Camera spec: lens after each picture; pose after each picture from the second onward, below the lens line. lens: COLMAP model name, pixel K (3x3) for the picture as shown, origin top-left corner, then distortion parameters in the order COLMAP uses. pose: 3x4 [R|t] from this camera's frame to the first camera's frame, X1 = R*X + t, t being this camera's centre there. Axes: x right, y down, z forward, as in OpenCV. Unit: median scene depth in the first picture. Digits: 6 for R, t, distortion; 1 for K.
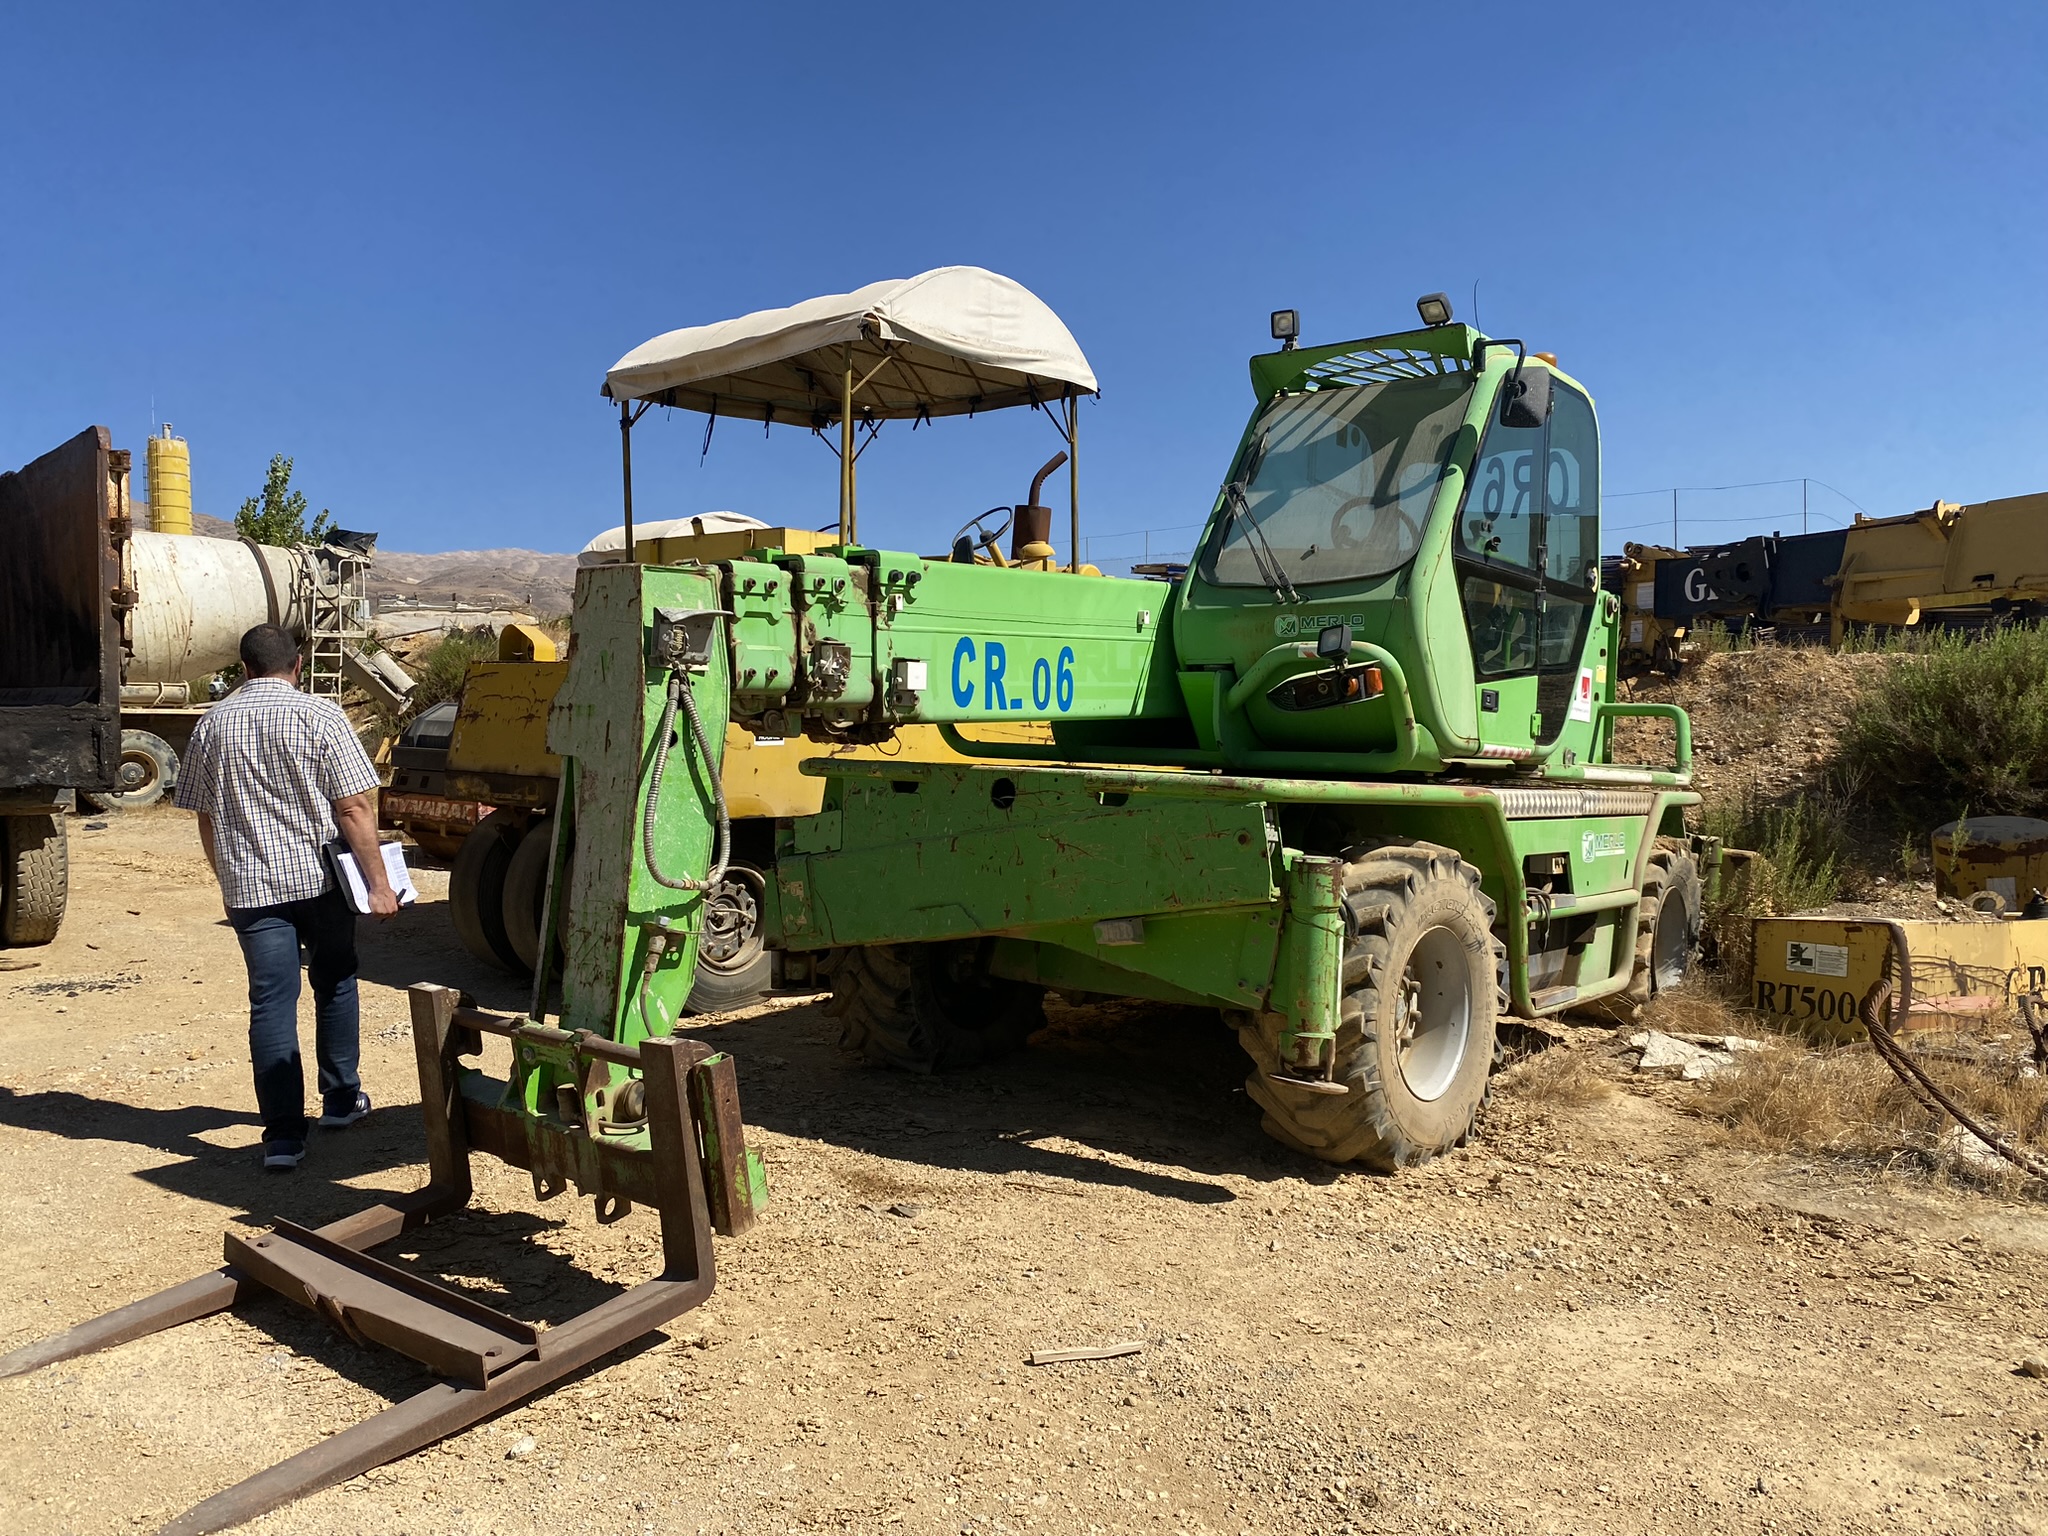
lens RADIAL K [[1557.0, 0, 1024.0], [0, 1557.0, 768.0], [0, 0, 1]] dist [0.065295, -0.079763]
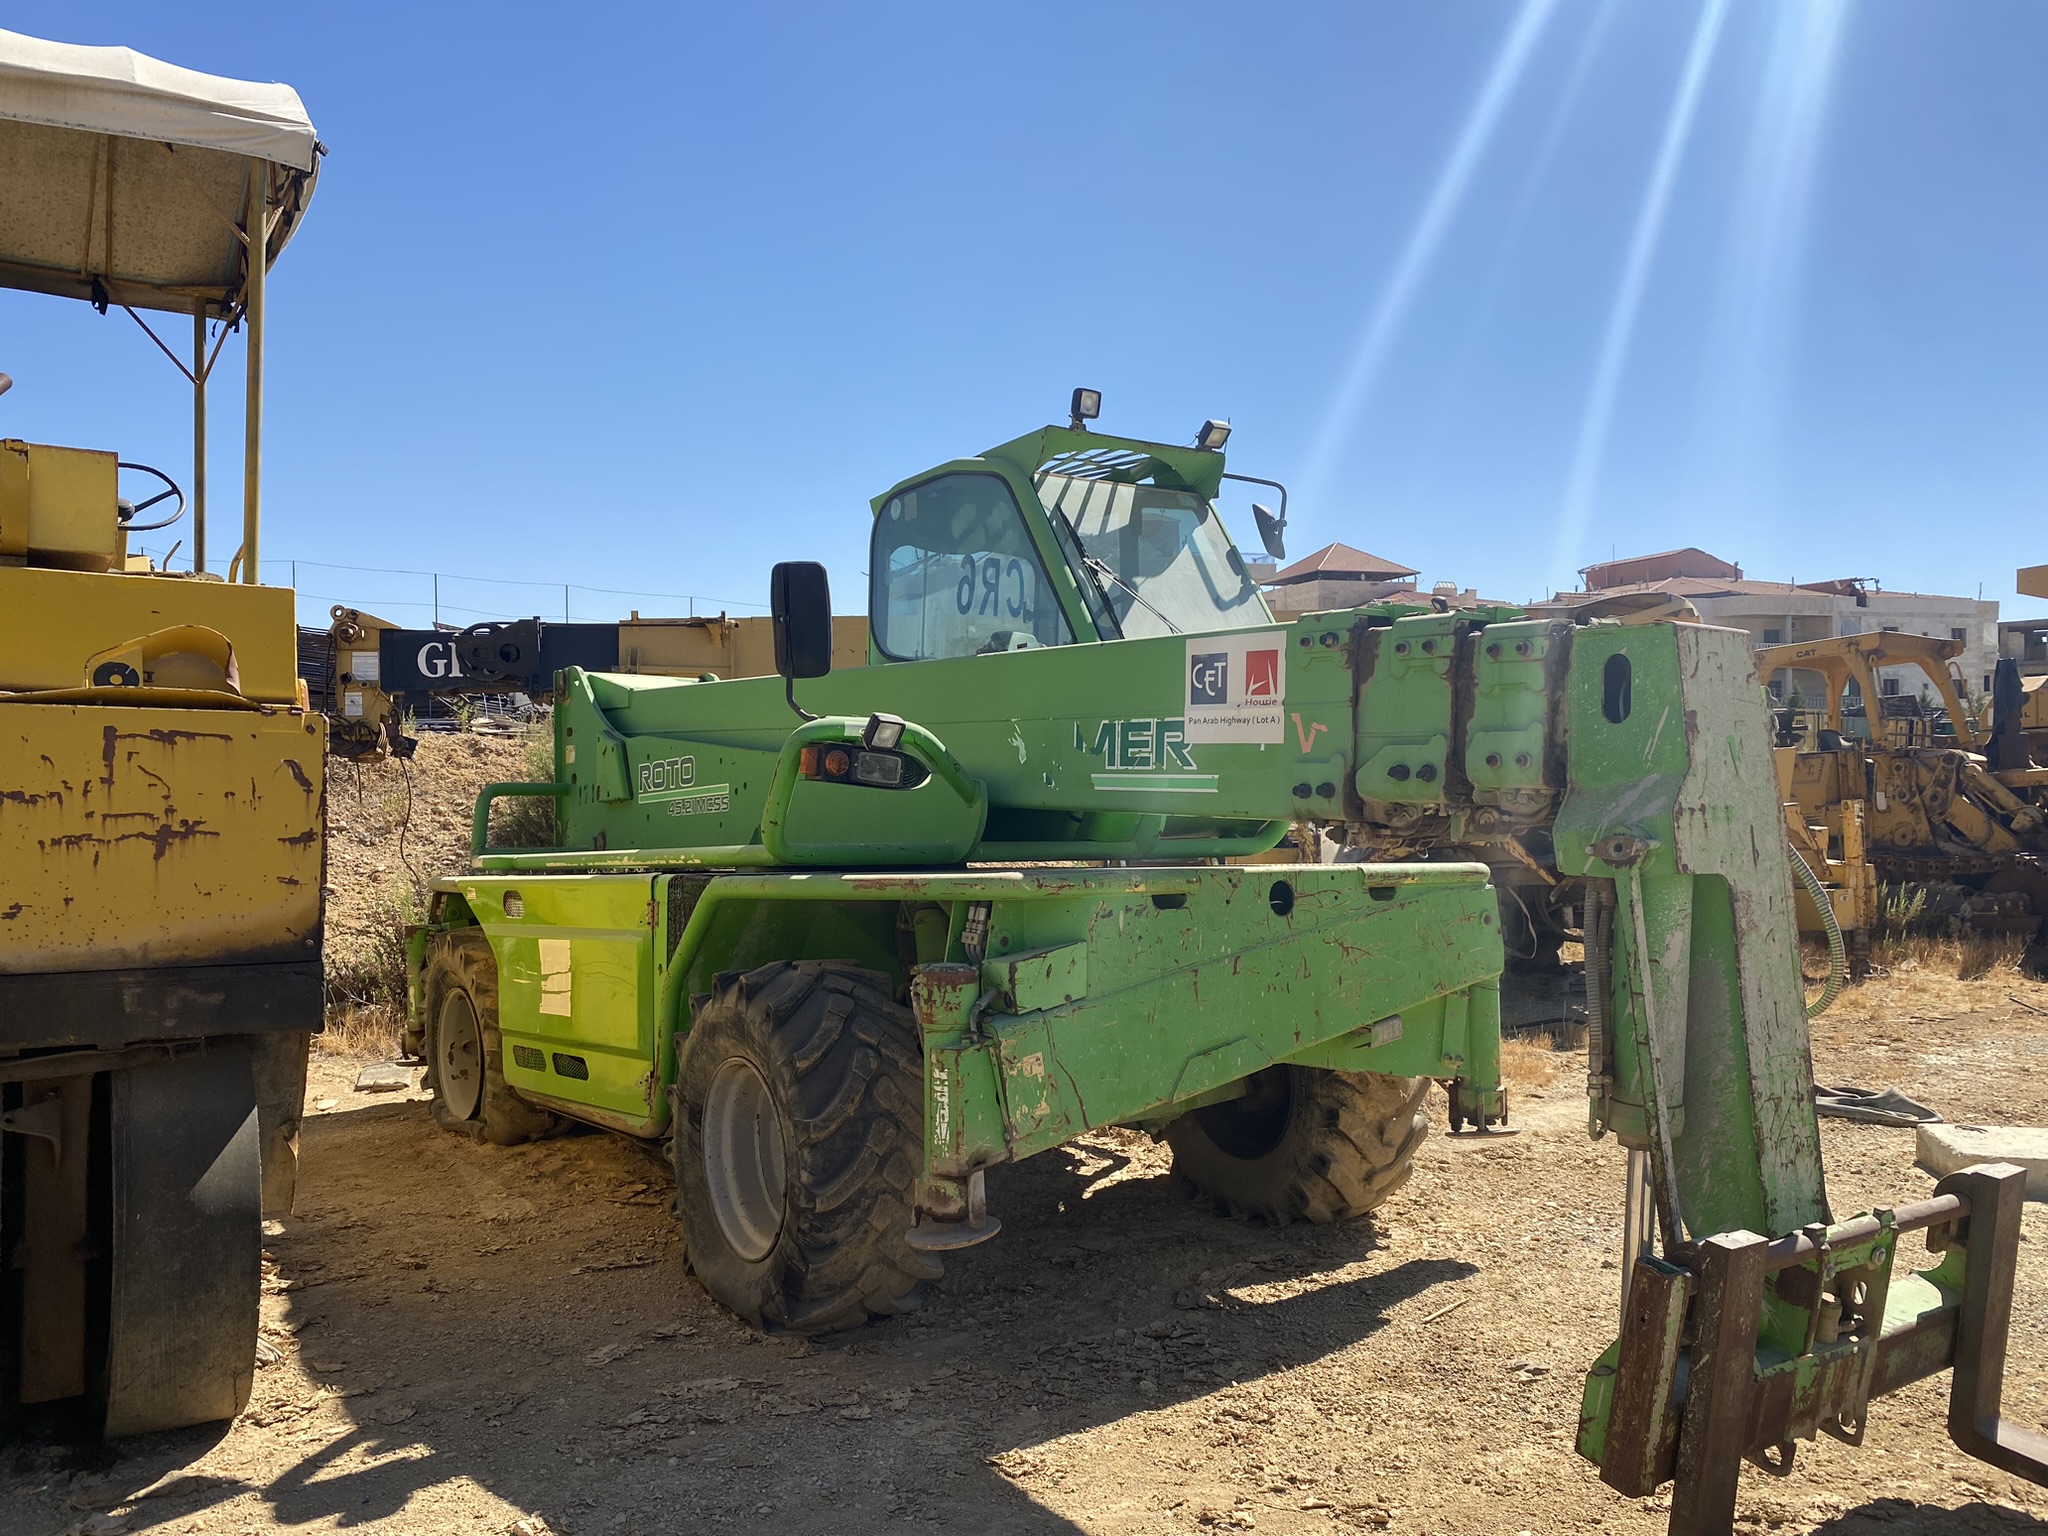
lens RADIAL K [[1557.0, 0, 1024.0], [0, 1557.0, 768.0], [0, 0, 1]] dist [0.065295, -0.079763]
pose [[0.285633, 0.008707, 0.958300, -0.913136], [0.034638, 0.999212, -0.019403, -0.045662], [-0.957713, 0.038736, 0.285106, 0.905417]]
